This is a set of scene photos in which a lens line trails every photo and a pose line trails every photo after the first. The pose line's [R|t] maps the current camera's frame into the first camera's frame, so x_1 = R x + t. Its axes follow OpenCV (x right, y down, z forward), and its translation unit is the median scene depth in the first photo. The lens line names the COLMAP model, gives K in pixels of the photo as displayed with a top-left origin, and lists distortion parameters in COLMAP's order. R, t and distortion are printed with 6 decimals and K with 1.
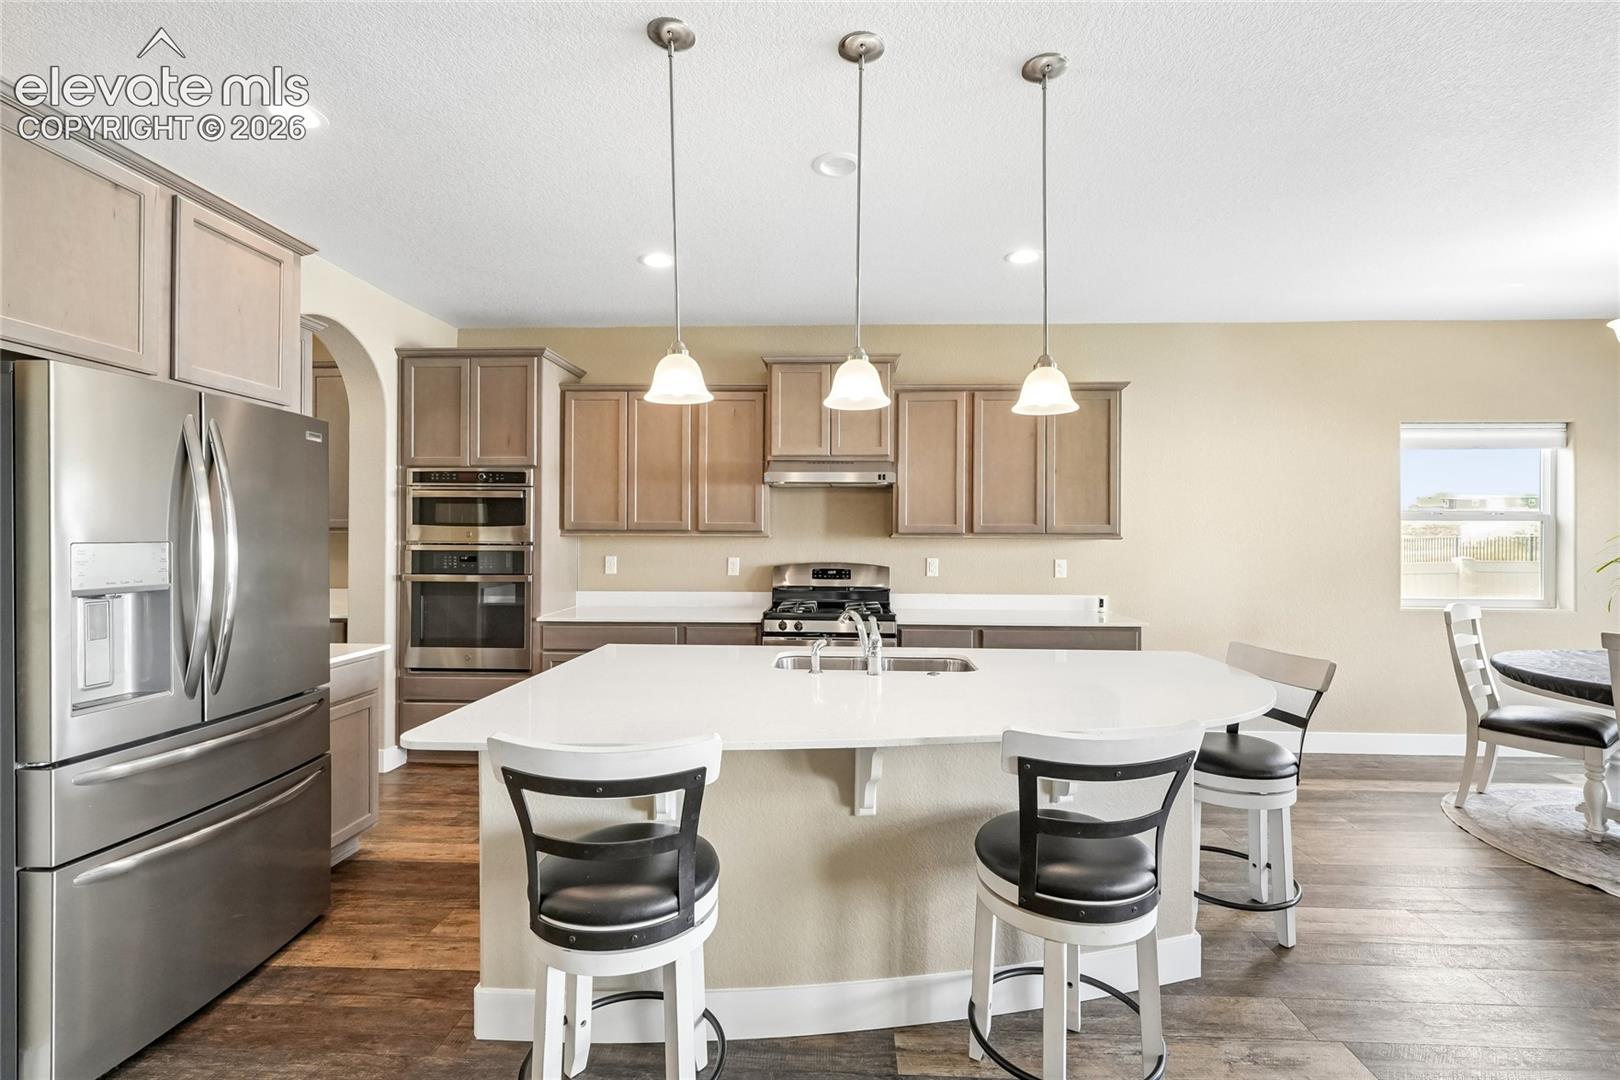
lens RADIAL K [[726.3, 0, 826.1], [0, 726.3, 541.0], [0, 0, 1]] dist [0.000245, 0.000347]
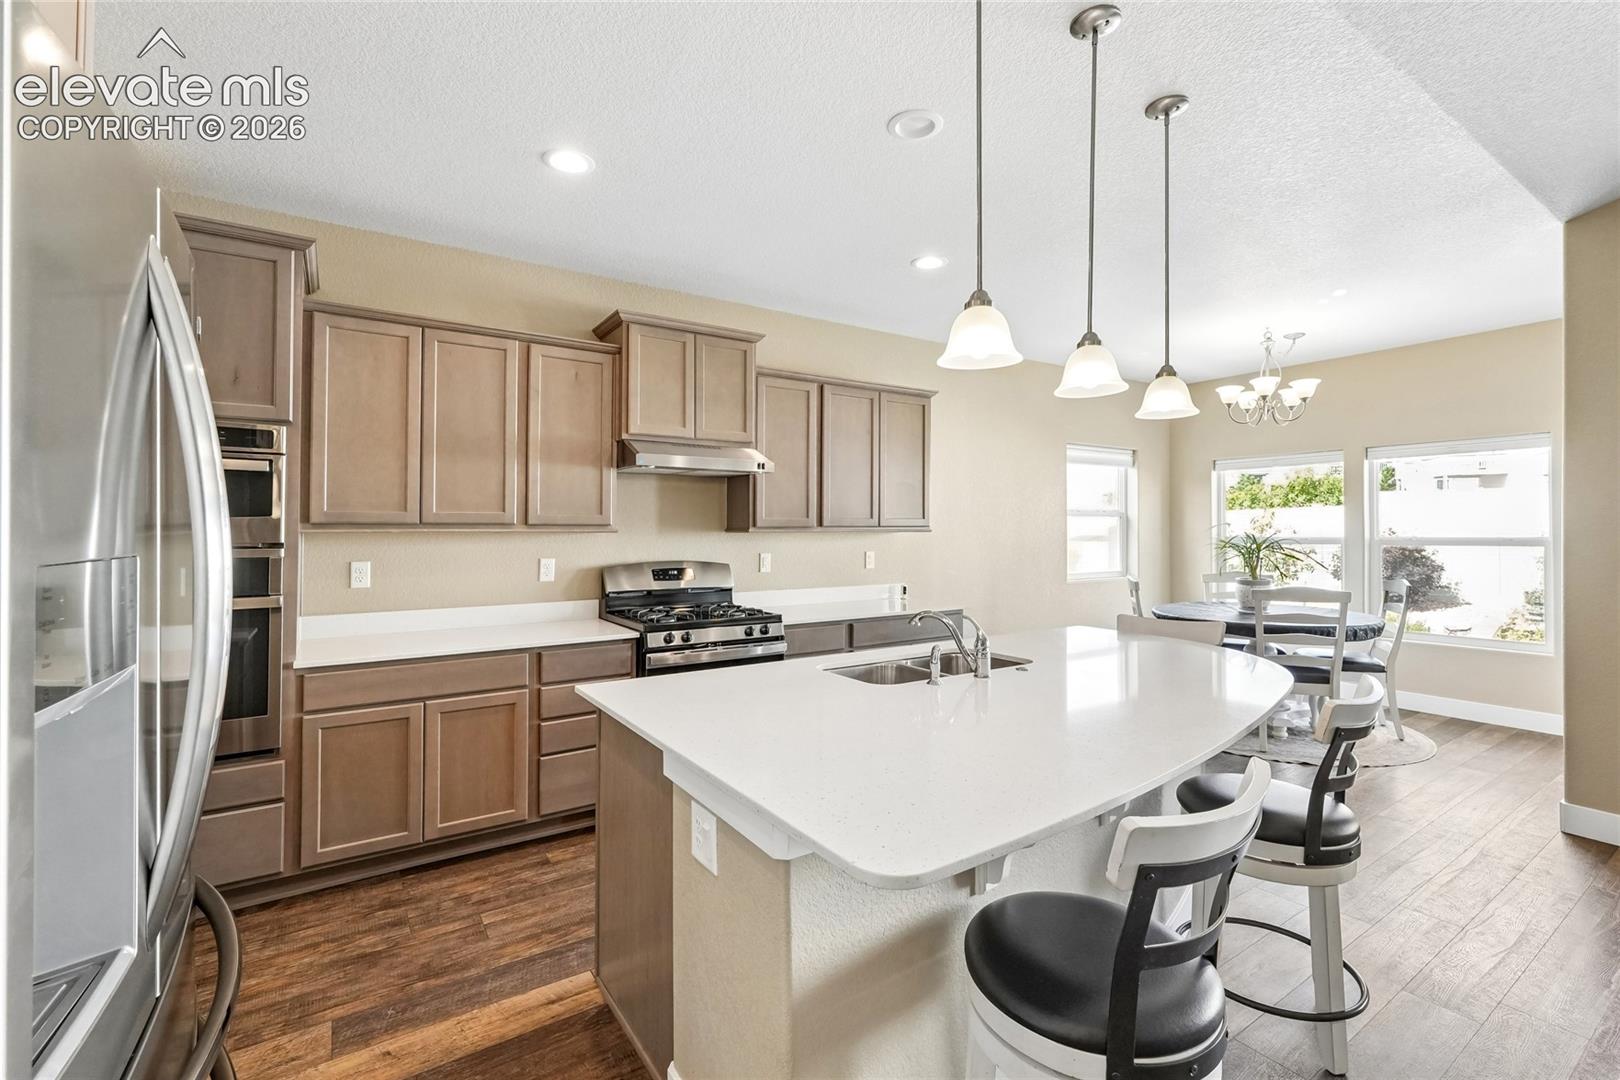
lens RADIAL K [[726.3, 0, 816.1], [0, 726.3, 523.5], [0, 0, 1]] dist [0.000245, 0.000347]
pose [[0.801046, -0.000373, 0.598602, -0.391207], [0.007484, 0.999928, -0.009391, -0.006023], [-0.598555, 0.012002, 0.800991, 0.210662]]
